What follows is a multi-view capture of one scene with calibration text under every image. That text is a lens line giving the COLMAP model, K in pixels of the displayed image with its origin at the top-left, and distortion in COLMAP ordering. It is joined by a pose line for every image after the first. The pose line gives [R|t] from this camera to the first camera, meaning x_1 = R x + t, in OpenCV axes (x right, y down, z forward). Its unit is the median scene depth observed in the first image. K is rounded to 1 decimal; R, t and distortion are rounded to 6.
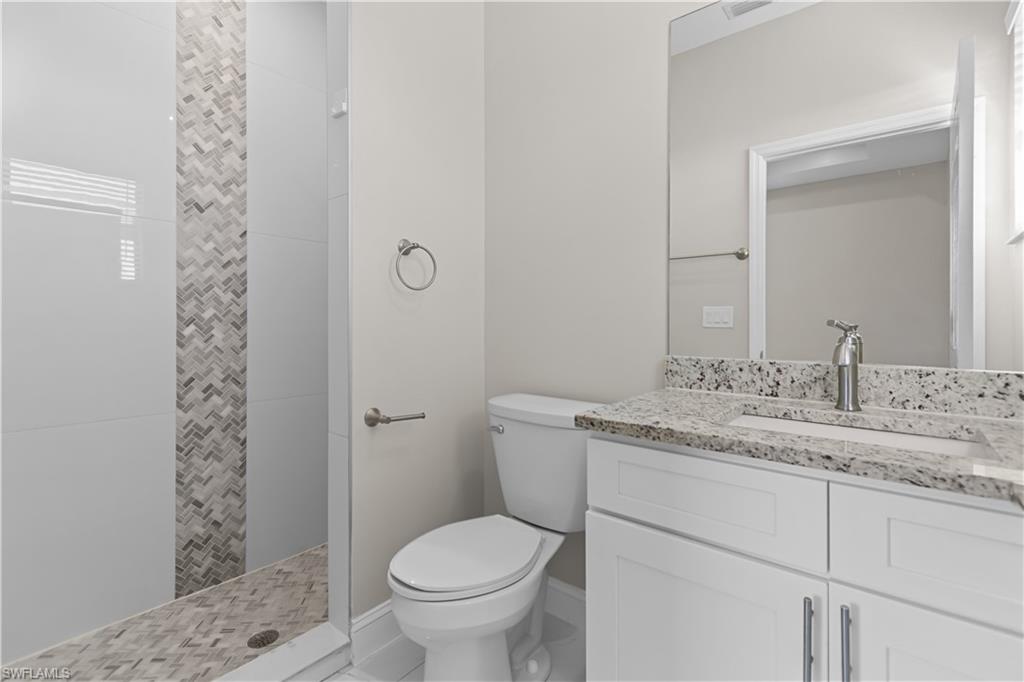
lens RADIAL K [[466.7, 0, 502.1], [0, 466.7, 319.8], [0, 0, 1]] dist [0.001994, -0.000038]
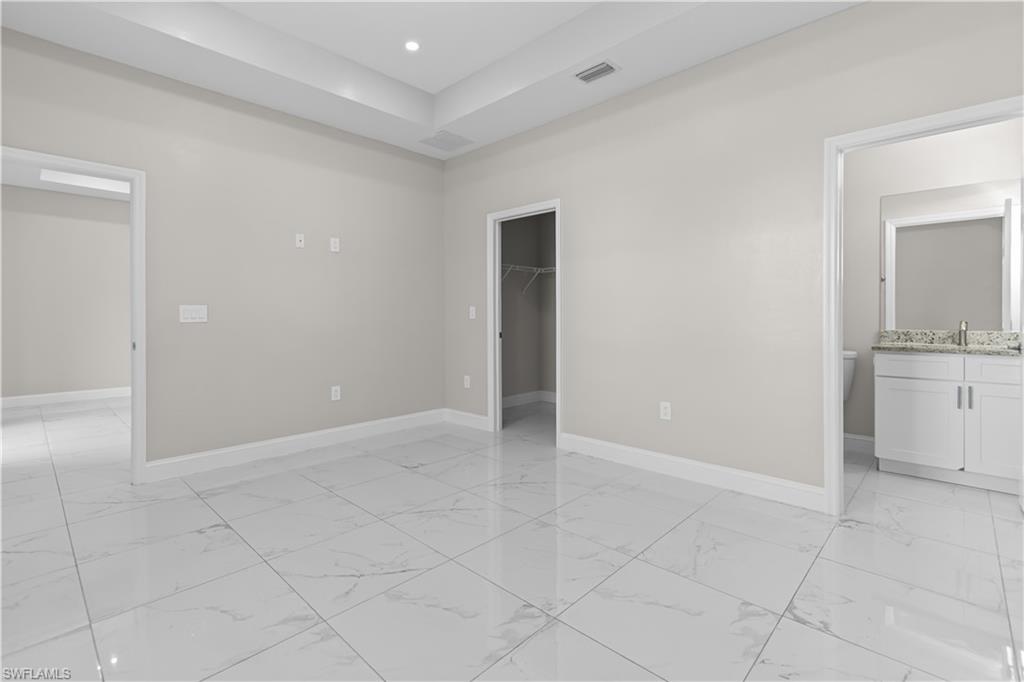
lens RADIAL K [[466.7, 0, 502.1], [0, 466.7, 319.8], [0, 0, 1]] dist [0.001994, -0.000038]
pose [[0.998024, -0.001822, -0.062809, -1.991082], [0.002594, 0.999922, 0.012219, -0.018498], [0.062781, -0.012358, 0.997951, -2.145971]]
